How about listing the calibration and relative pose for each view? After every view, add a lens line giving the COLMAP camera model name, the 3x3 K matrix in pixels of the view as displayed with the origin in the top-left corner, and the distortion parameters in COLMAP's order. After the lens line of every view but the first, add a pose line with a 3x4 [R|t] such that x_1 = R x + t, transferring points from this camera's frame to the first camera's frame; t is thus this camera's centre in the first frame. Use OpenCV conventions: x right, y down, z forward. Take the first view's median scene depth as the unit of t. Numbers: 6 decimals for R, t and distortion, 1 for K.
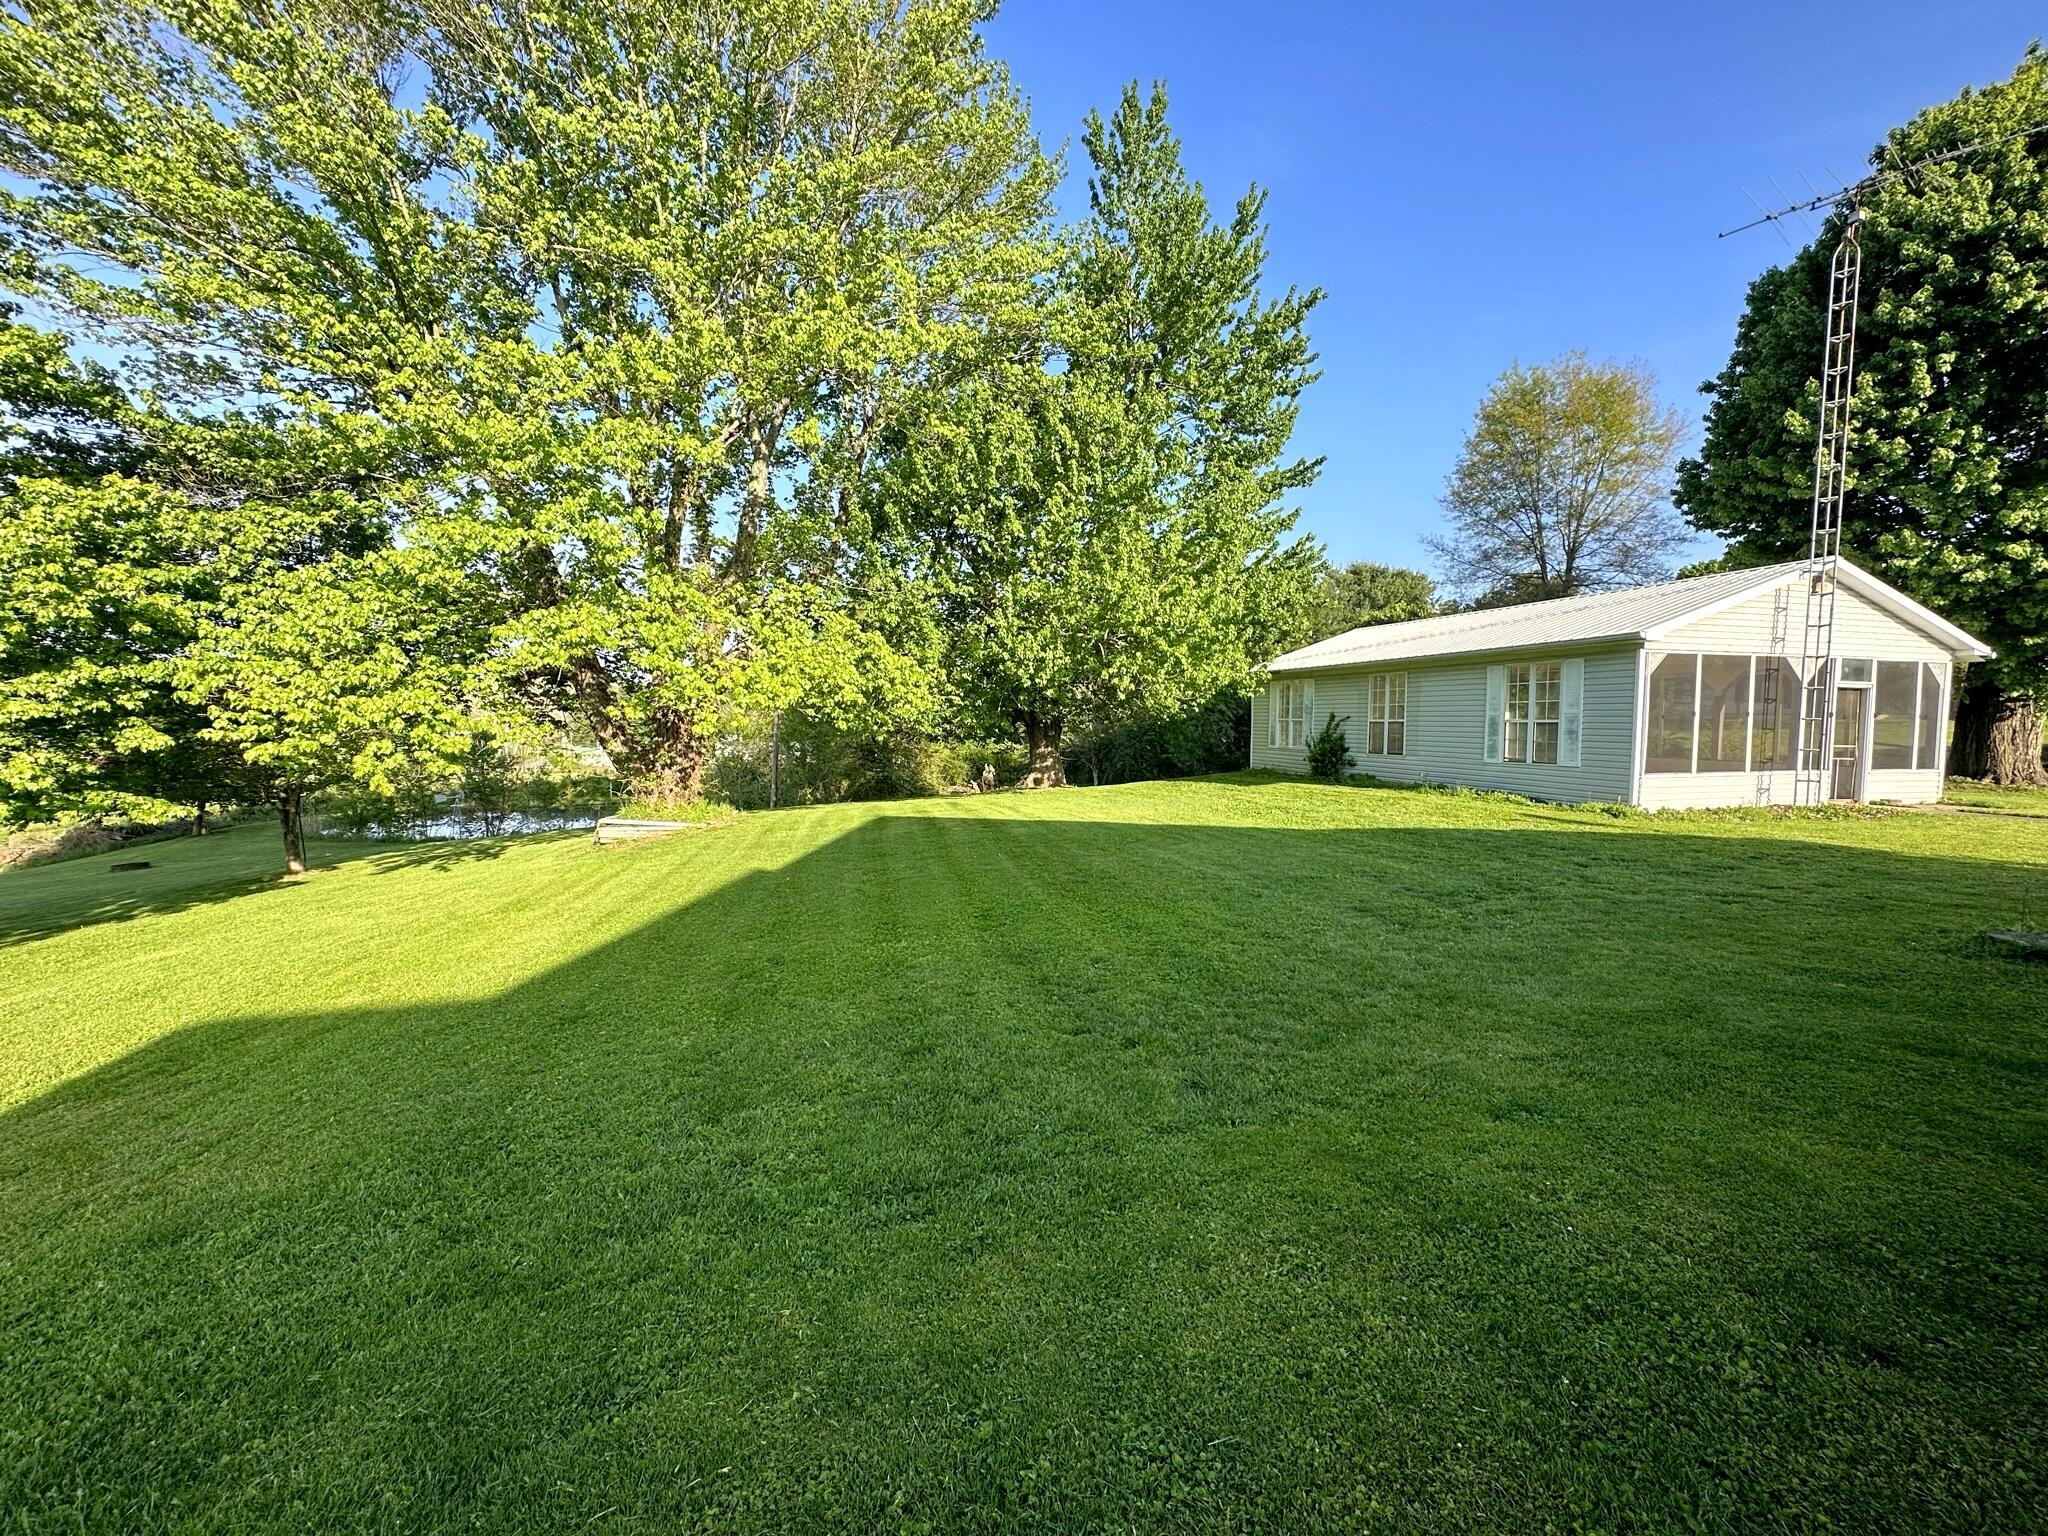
lens RADIAL K [[833.2, 0, 1024.0], [0, 833.2, 768.0], [0, 0, 1]] dist [-0.003047, -0.000049]
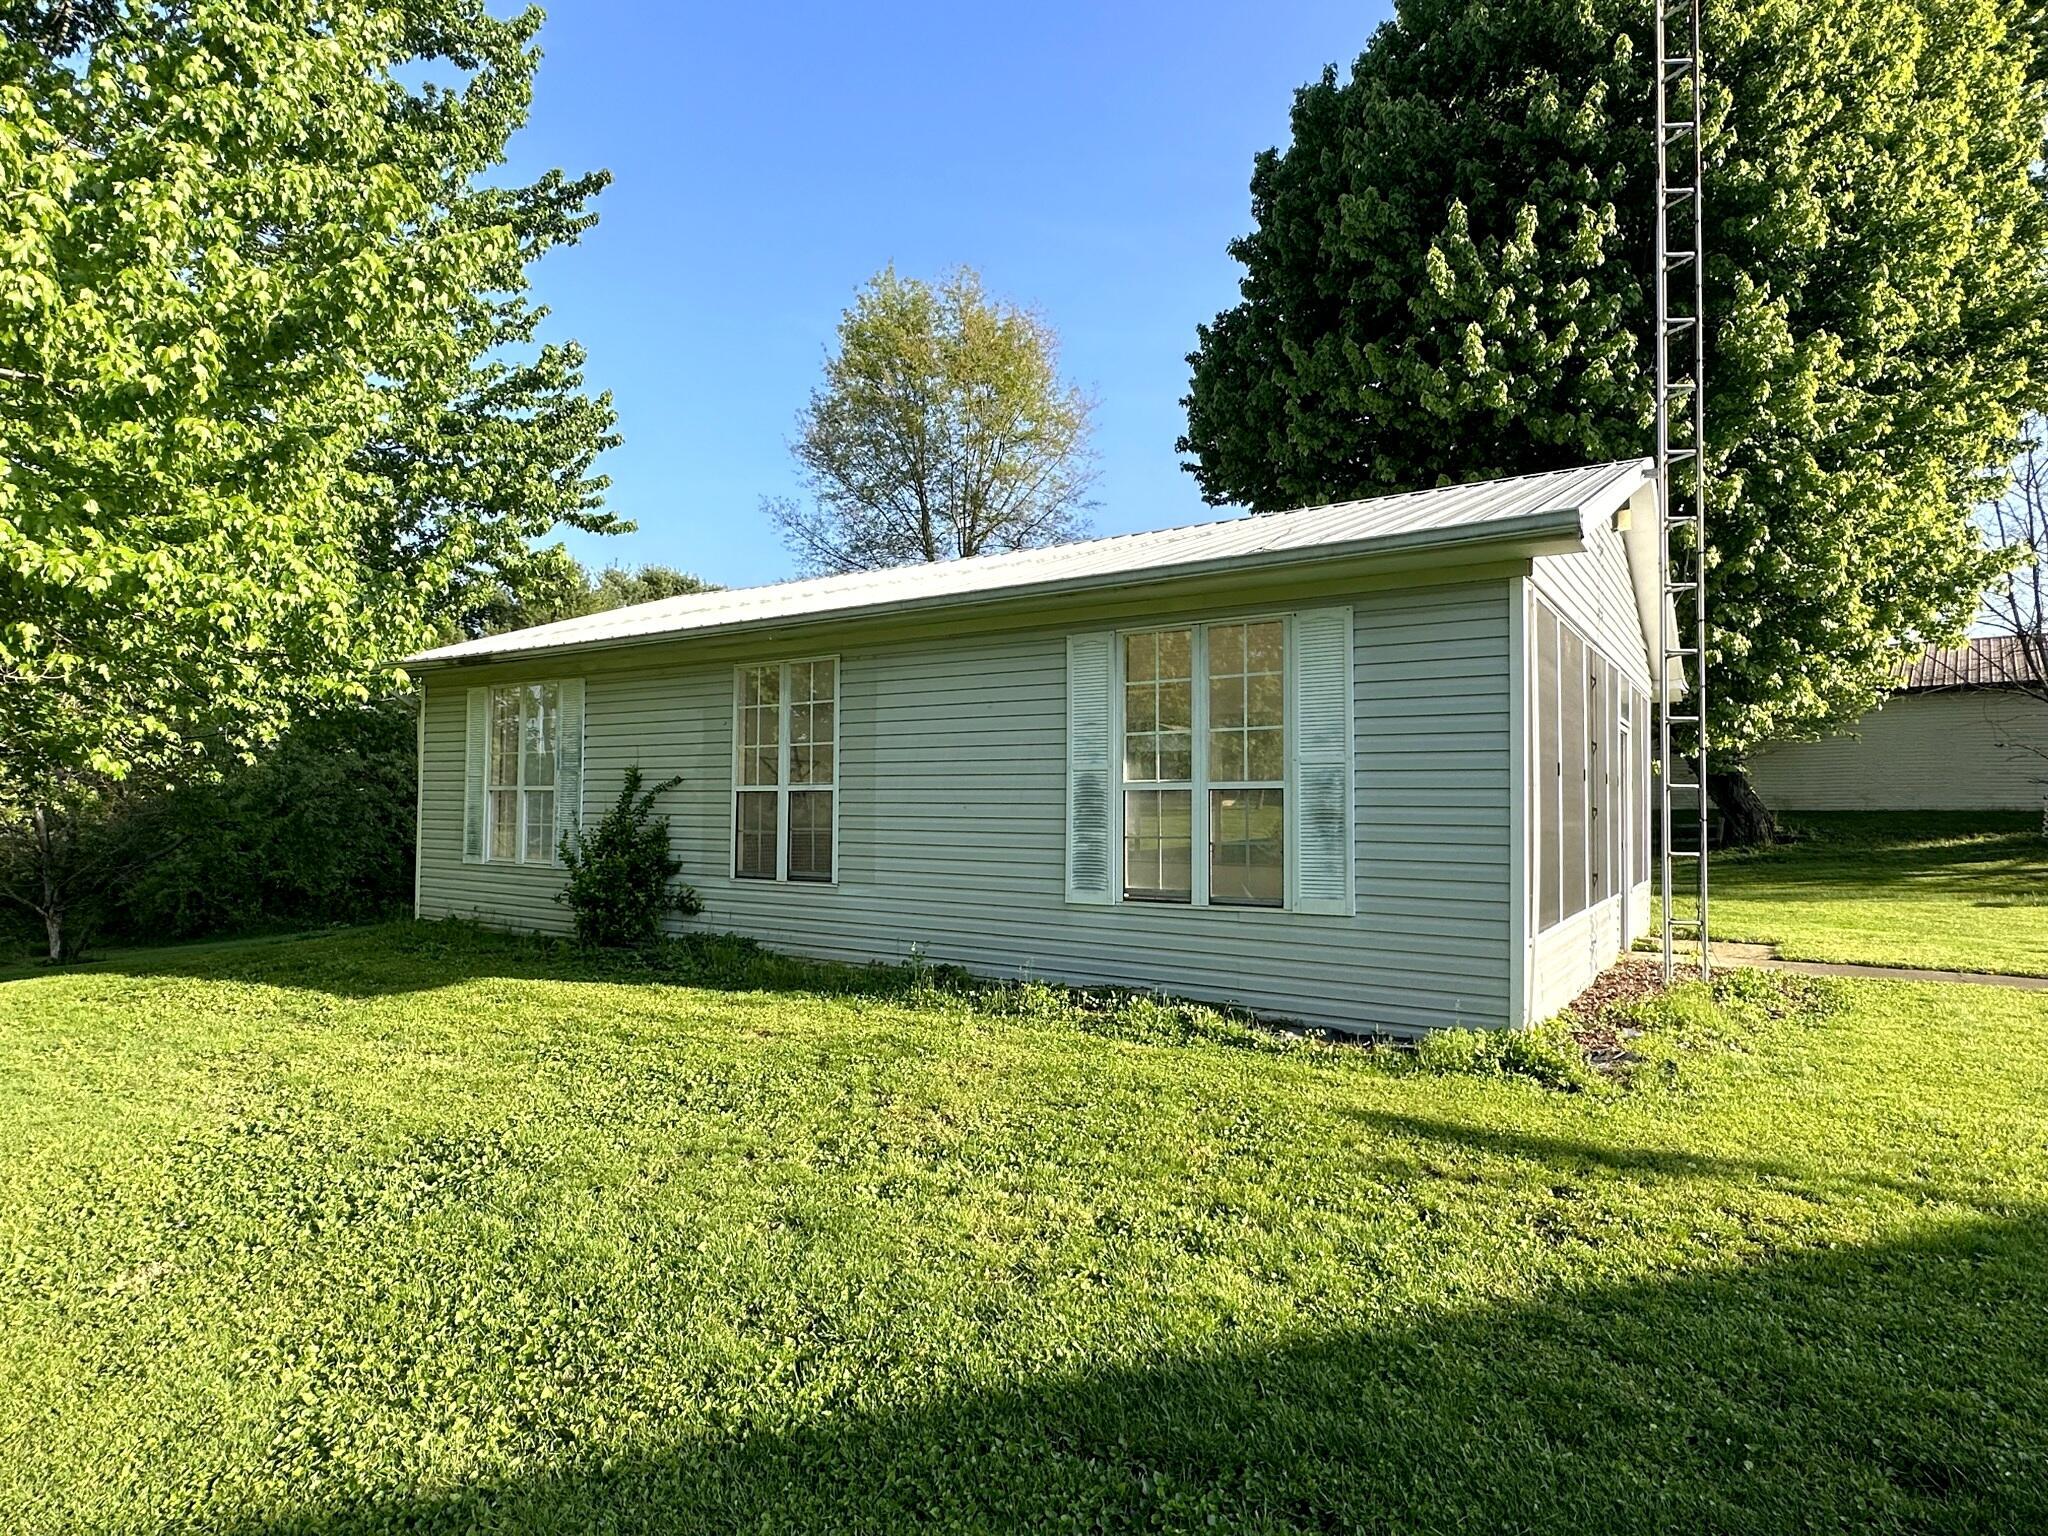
lens RADIAL K [[1134.5, 0, 1024.0], [0, 1134.5, 768.0], [0, 0, 1]] dist [0.018332, 0.000087]
pose [[0.765332, 0.024090, 0.643184, 0.181225], [0.033386, 0.996468, -0.077049, -0.022092], [-0.642769, 0.080441, 0.761825, 0.513201]]
